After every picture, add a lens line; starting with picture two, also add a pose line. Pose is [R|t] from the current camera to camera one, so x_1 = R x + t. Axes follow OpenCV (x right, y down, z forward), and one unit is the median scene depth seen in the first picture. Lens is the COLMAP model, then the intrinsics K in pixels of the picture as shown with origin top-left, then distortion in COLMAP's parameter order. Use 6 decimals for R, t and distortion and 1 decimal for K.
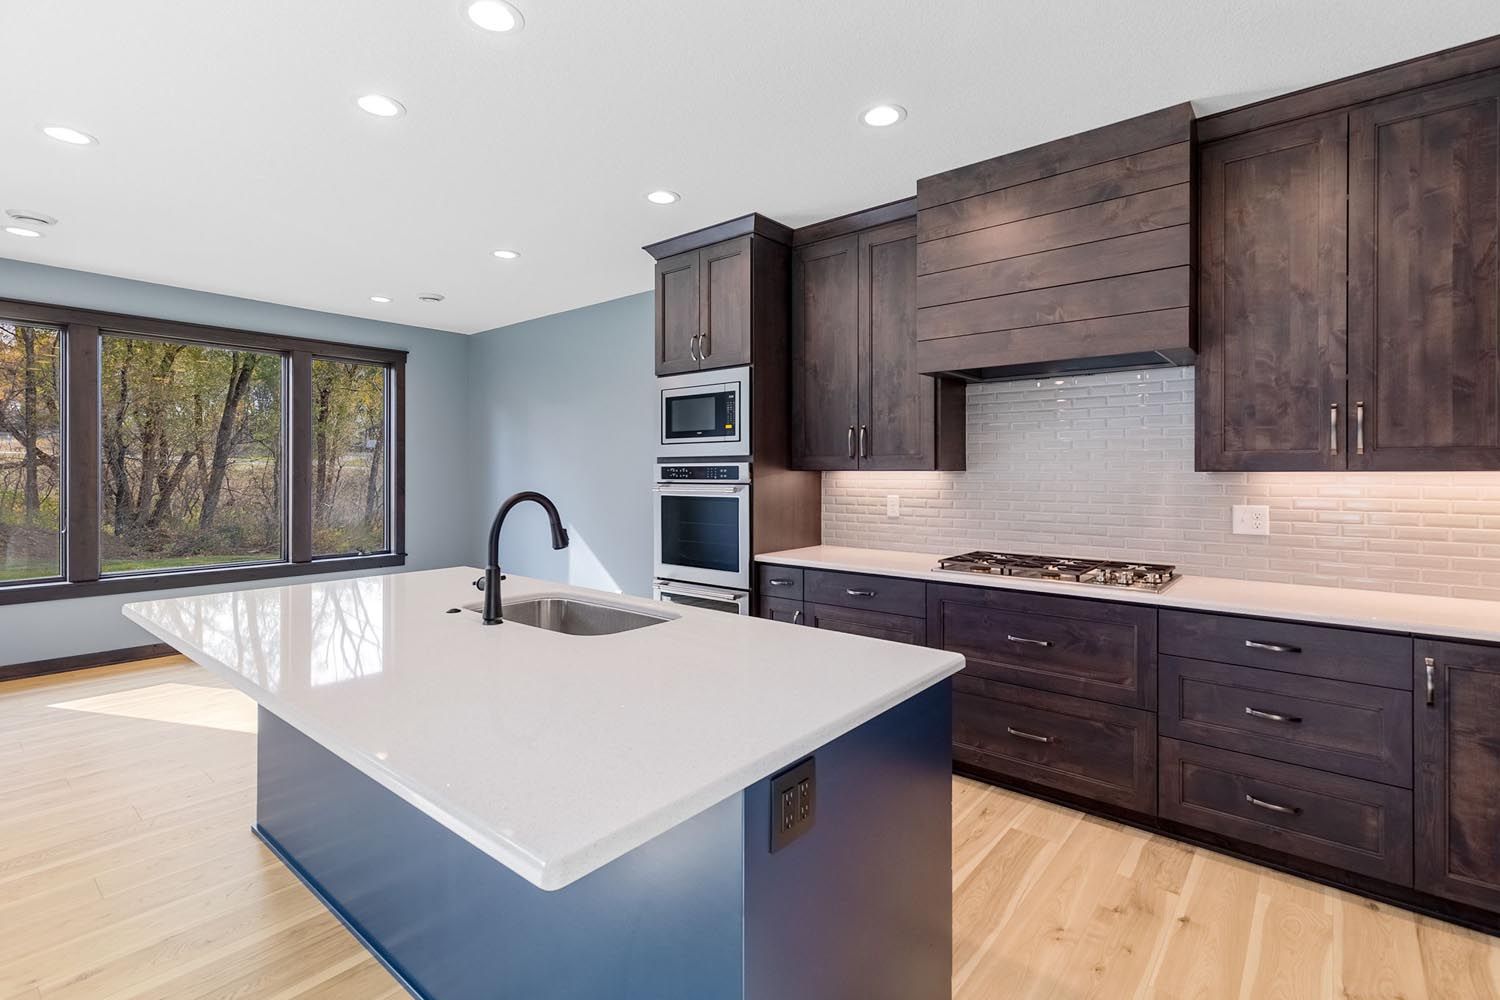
lens RADIAL K [[689.1, 0, 759.0], [0, 689.1, 477.8], [0, 0, 1]] dist [0.009198, -0.001065]
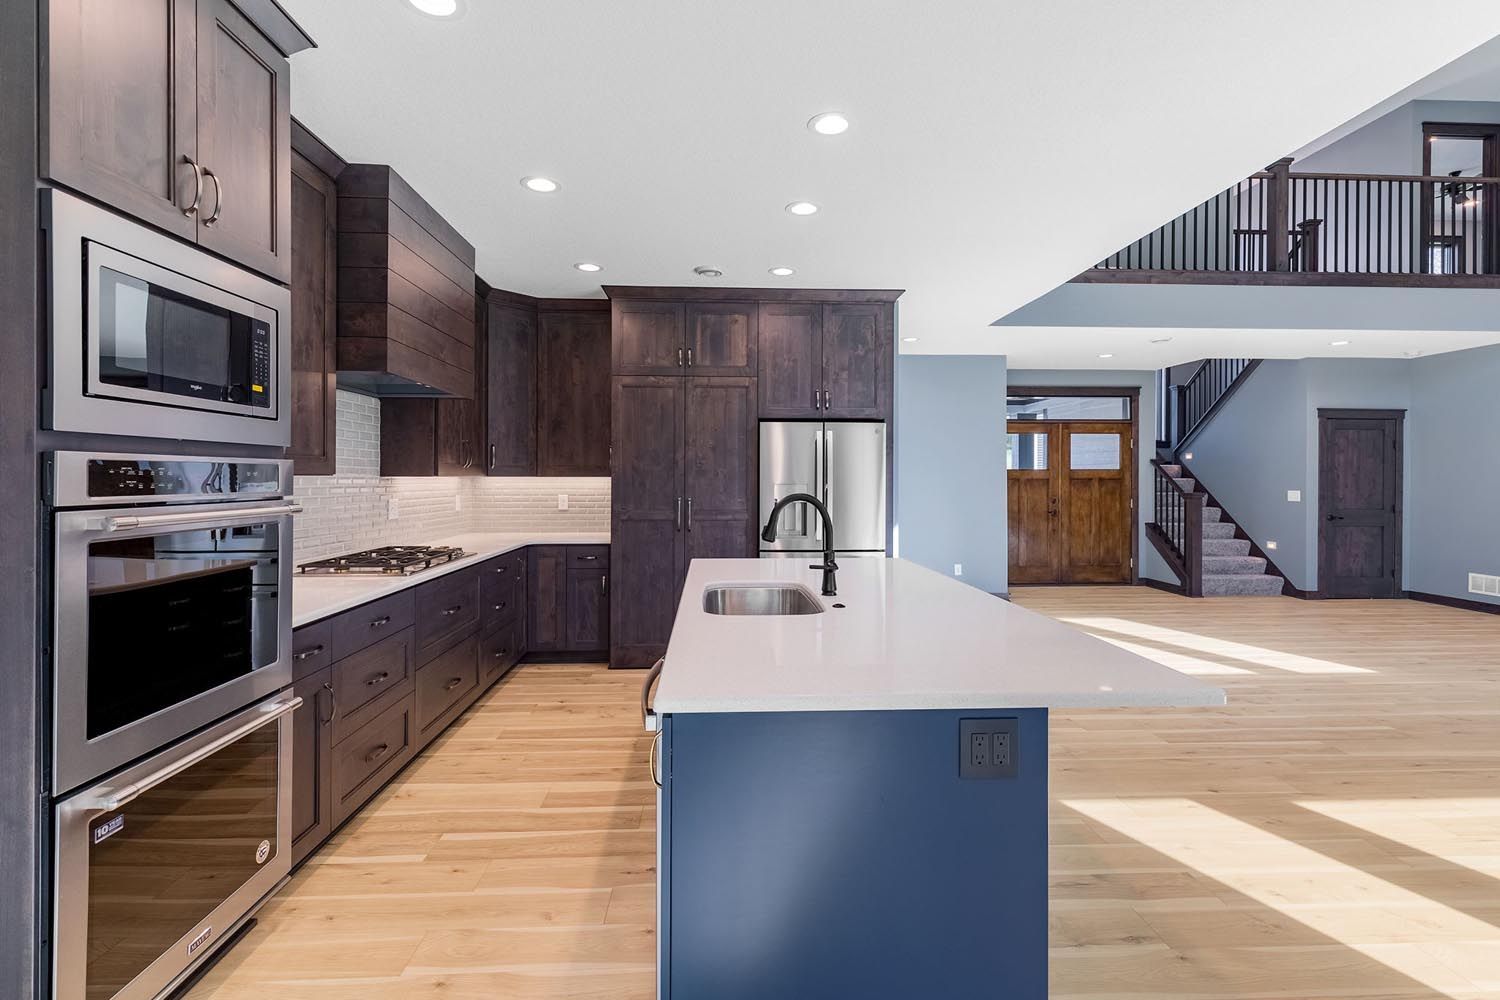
lens RADIAL K [[689.1, 0, 754.0], [0, 689.1, 479.7], [0, 0, 1]] dist [0.009198, -0.001065]
pose [[-0.679799, -0.003818, 0.733389, -0.682568], [0.004609, 0.999944, 0.009478, -0.009143], [-0.733384, 0.009824, -0.679743, 1.090195]]
